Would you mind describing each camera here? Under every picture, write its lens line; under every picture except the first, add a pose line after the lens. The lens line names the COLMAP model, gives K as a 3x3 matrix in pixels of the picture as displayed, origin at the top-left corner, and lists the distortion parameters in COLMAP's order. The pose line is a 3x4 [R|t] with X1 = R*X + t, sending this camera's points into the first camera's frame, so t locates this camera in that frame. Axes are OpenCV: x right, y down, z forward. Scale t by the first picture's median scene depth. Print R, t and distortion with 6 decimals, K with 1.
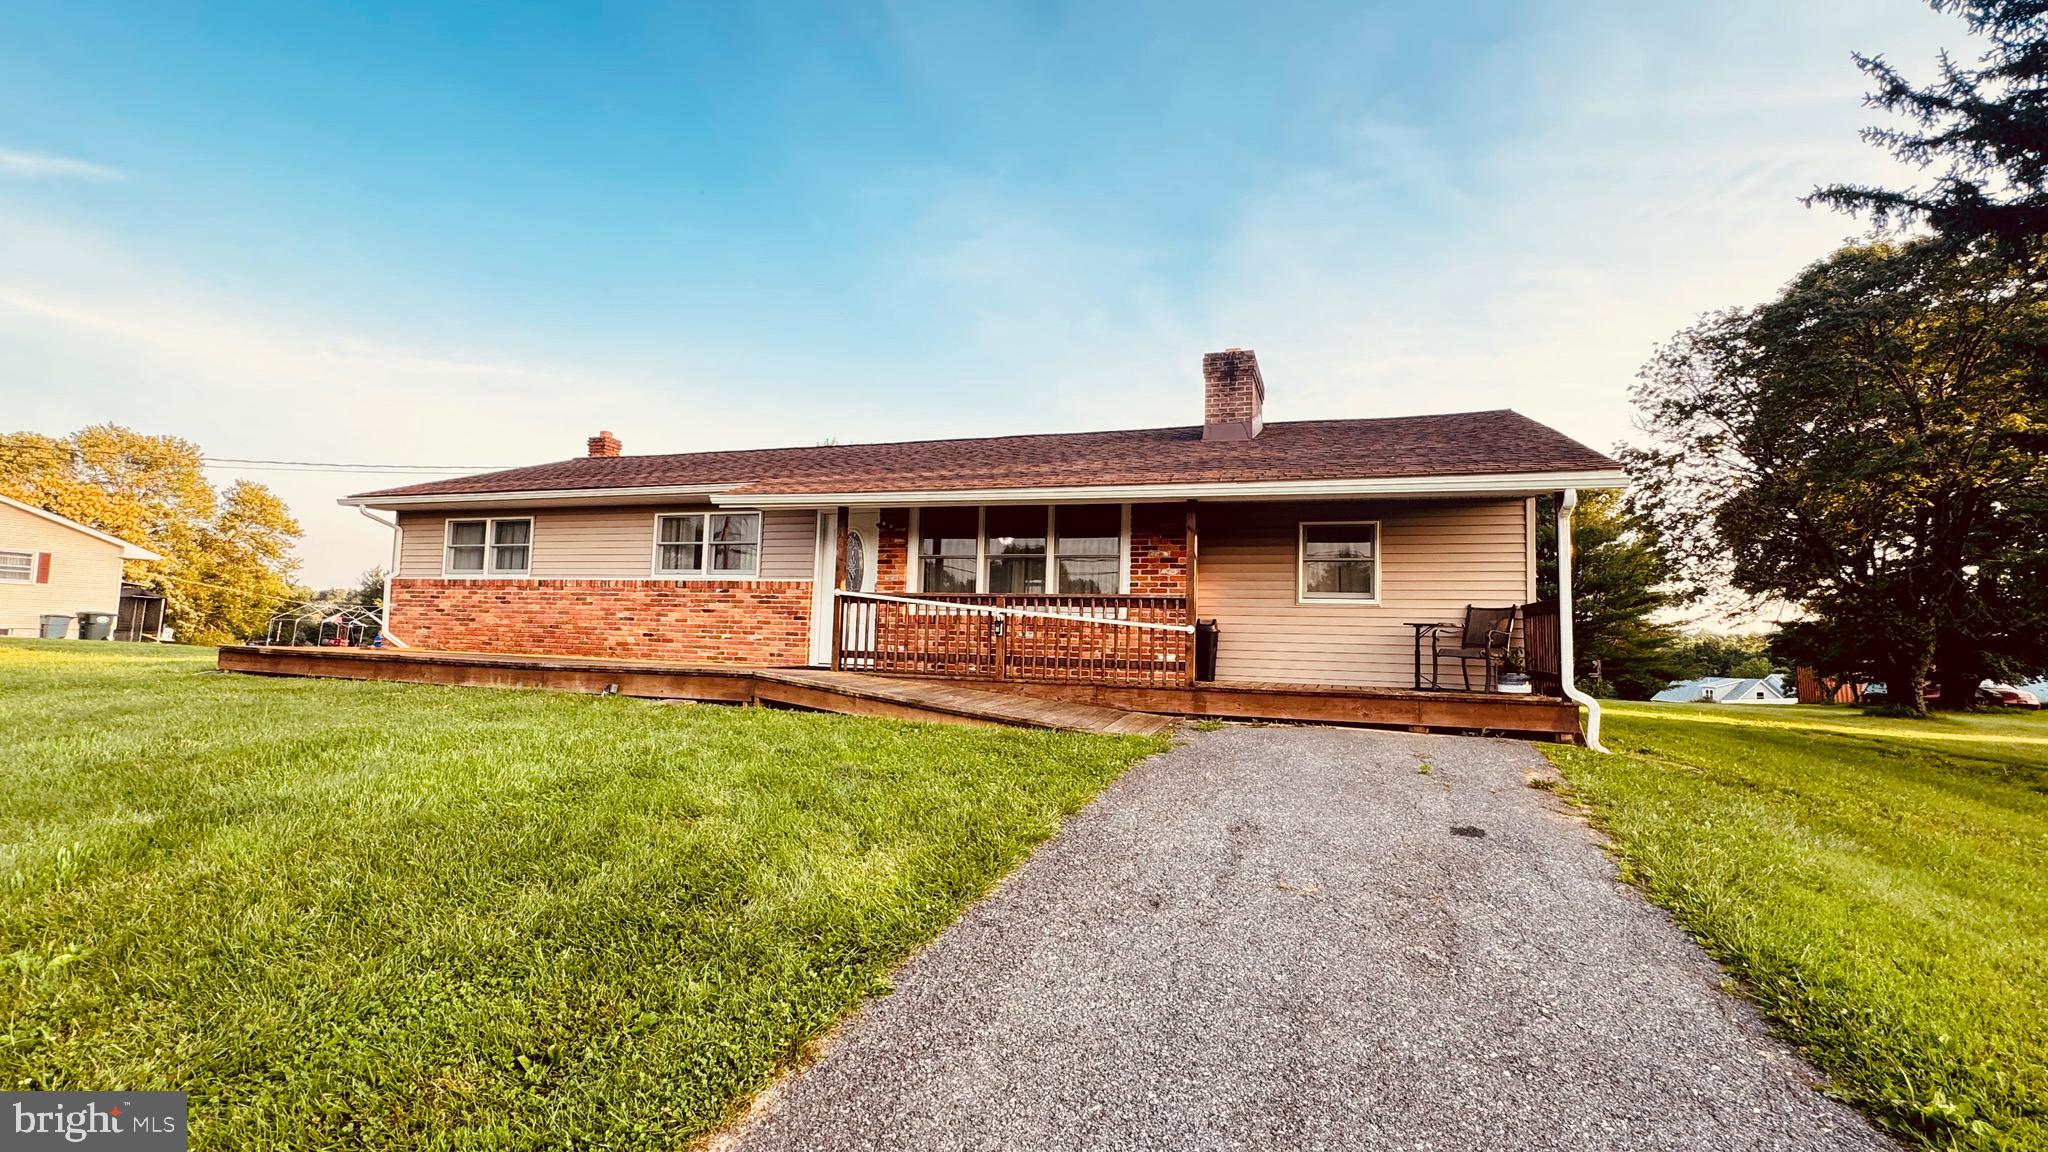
lens RADIAL K [[899.2, 0, 1035.2], [0, 899.2, 577.9], [0, 0, 1]] dist [-0.011620, 0.001498]
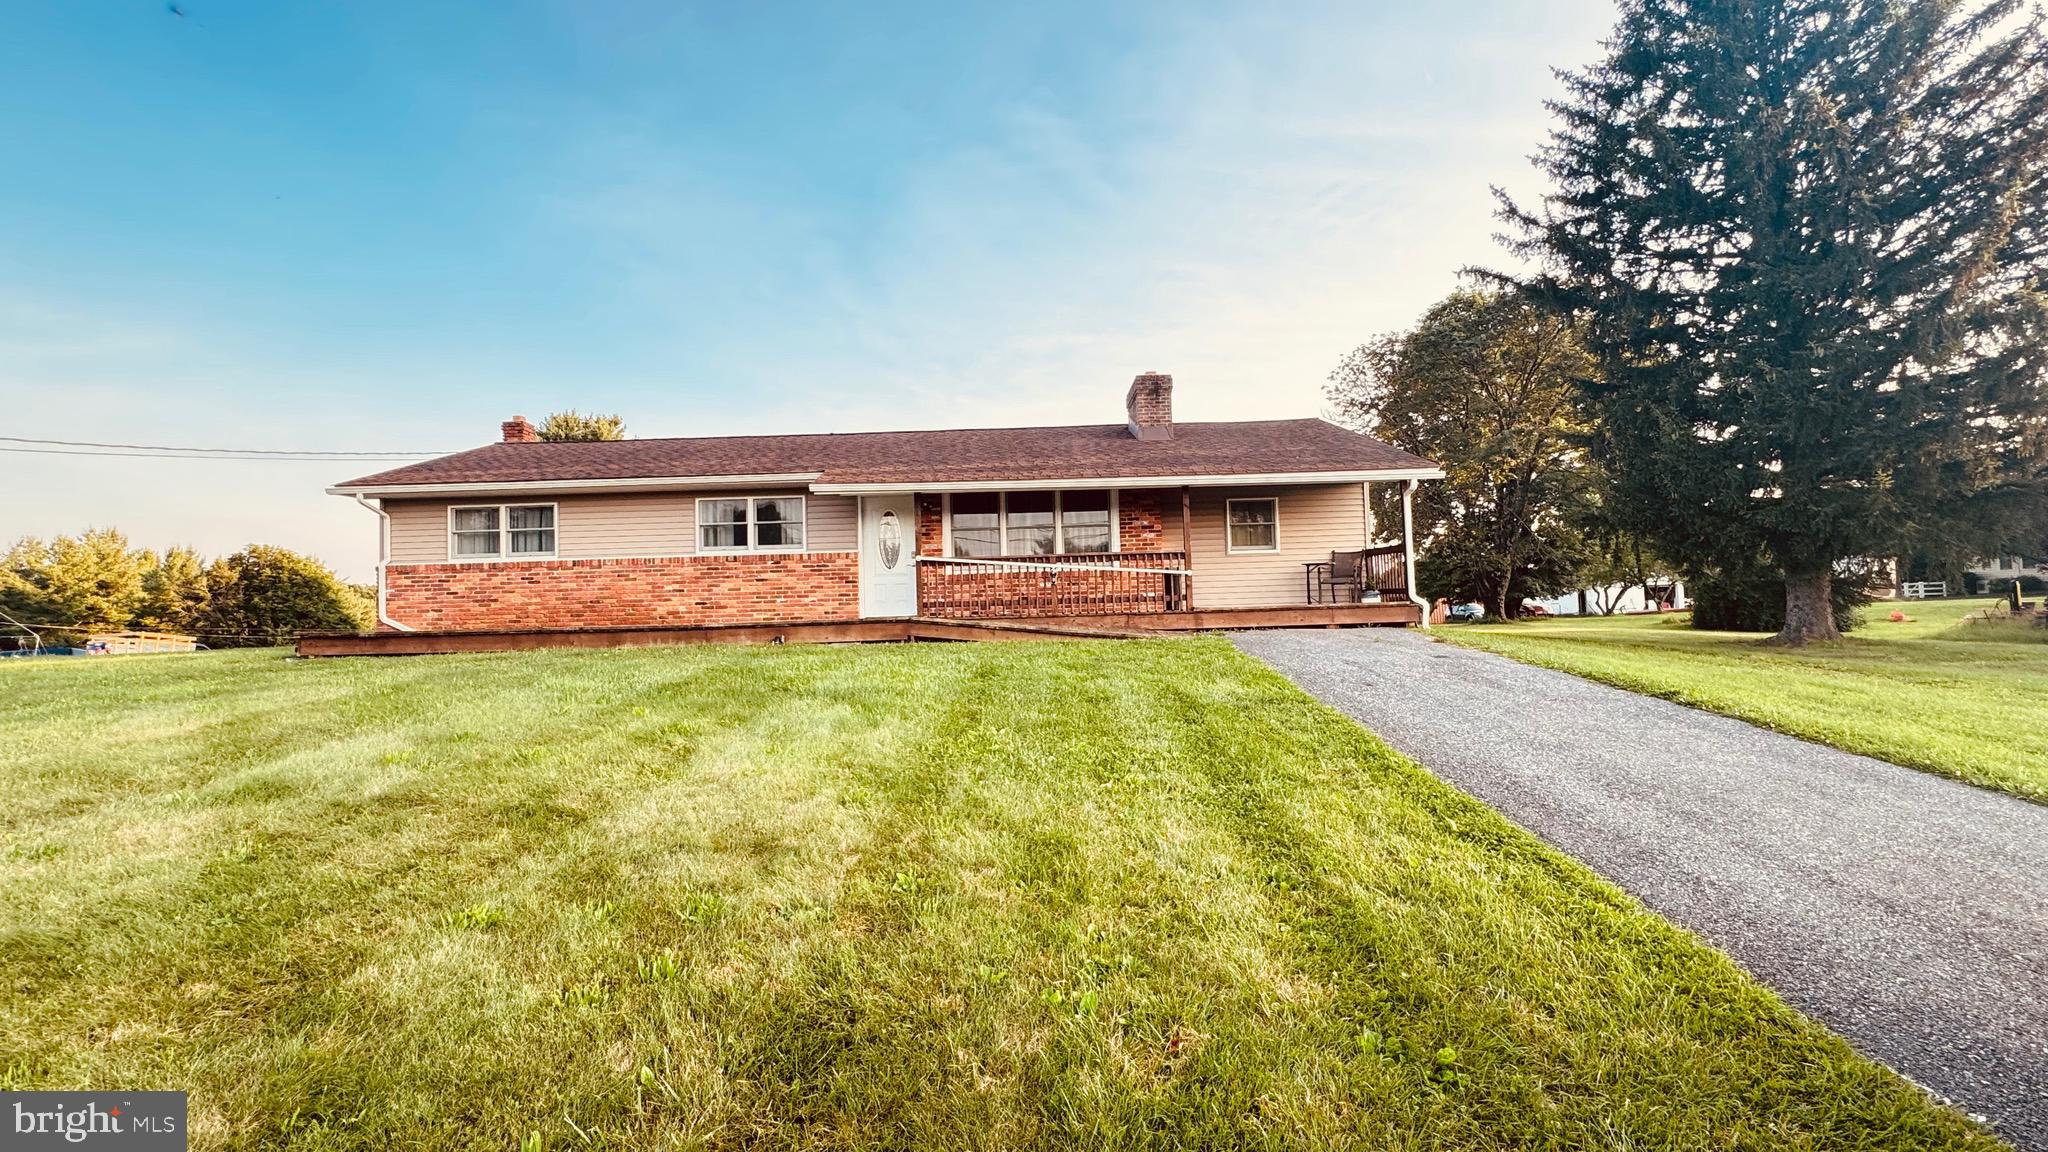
lens RADIAL K [[899.2, 0, 1015.2], [0, 899.2, 568.1], [0, 0, 1]] dist [-0.011620, 0.001498]
pose [[0.946162, -0.040904, 0.321099, -0.440214], [0.033565, 0.999034, 0.028359, -0.001579], [-0.321949, -0.016055, 0.946621, -0.242503]]
